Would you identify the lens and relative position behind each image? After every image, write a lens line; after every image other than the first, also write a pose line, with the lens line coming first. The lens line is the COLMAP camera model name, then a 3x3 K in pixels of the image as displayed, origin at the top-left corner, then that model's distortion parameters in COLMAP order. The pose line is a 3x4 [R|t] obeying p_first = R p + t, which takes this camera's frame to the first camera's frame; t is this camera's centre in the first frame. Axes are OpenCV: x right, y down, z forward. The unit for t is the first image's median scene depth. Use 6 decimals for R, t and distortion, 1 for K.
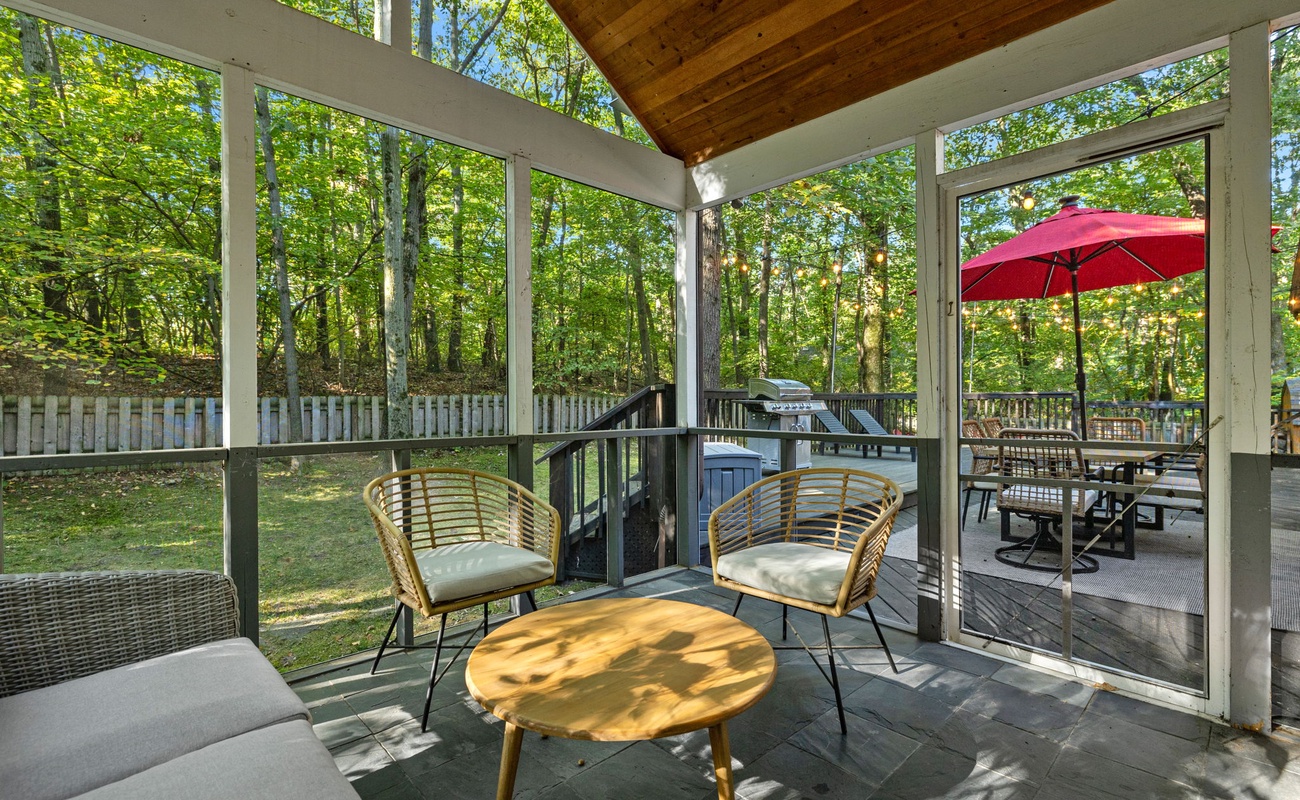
lens RADIAL K [[588.5, 0, 648.3], [0, 588.5, 403.7], [0, 0, 1]] dist [-0.002275, -0.000126]
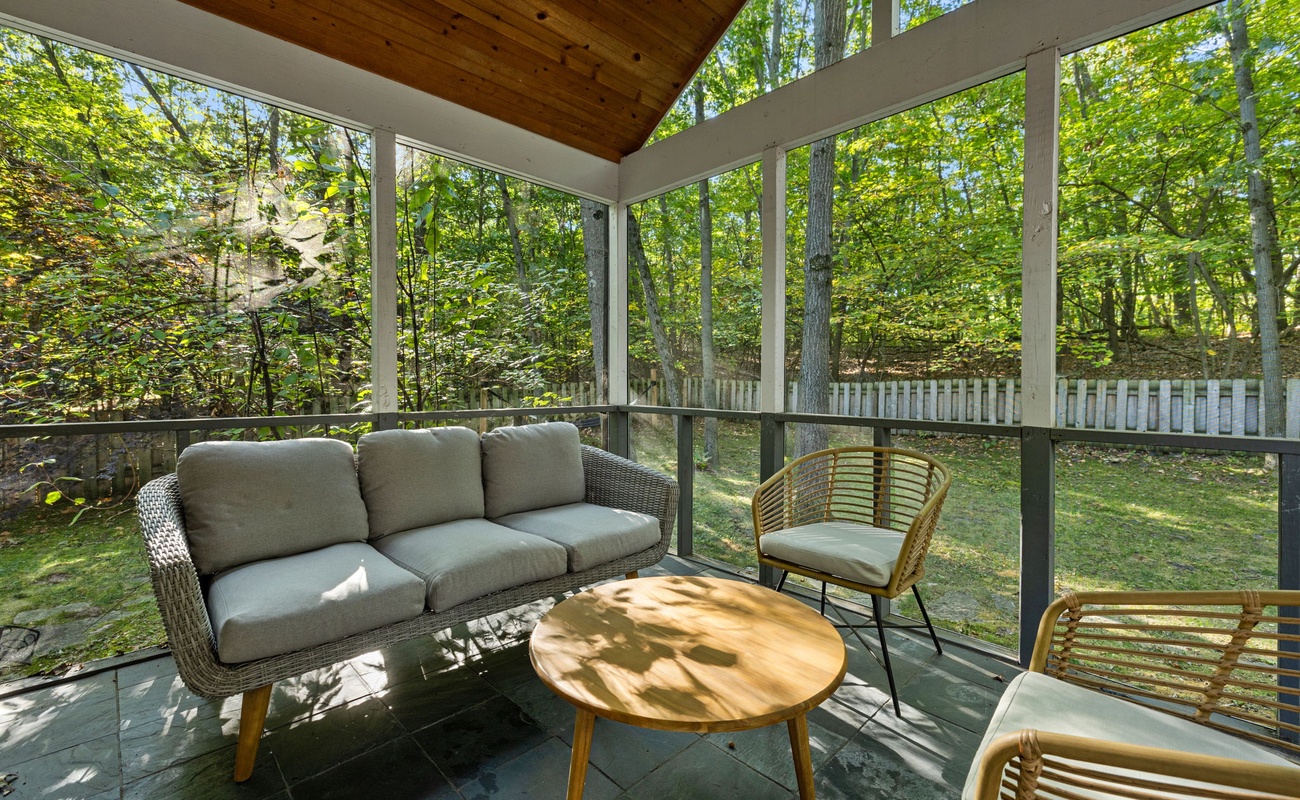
lens RADIAL K [[545.7, 0, 648.2], [0, 545.7, 389.4], [0, 0, 1]] dist [0.000888, -0.000001]
pose [[0.019114, 0.013420, -0.999727, 0.842887], [-0.007980, 0.999880, 0.013269, 0.001794], [0.999785, 0.007724, 0.019219, 0.889542]]
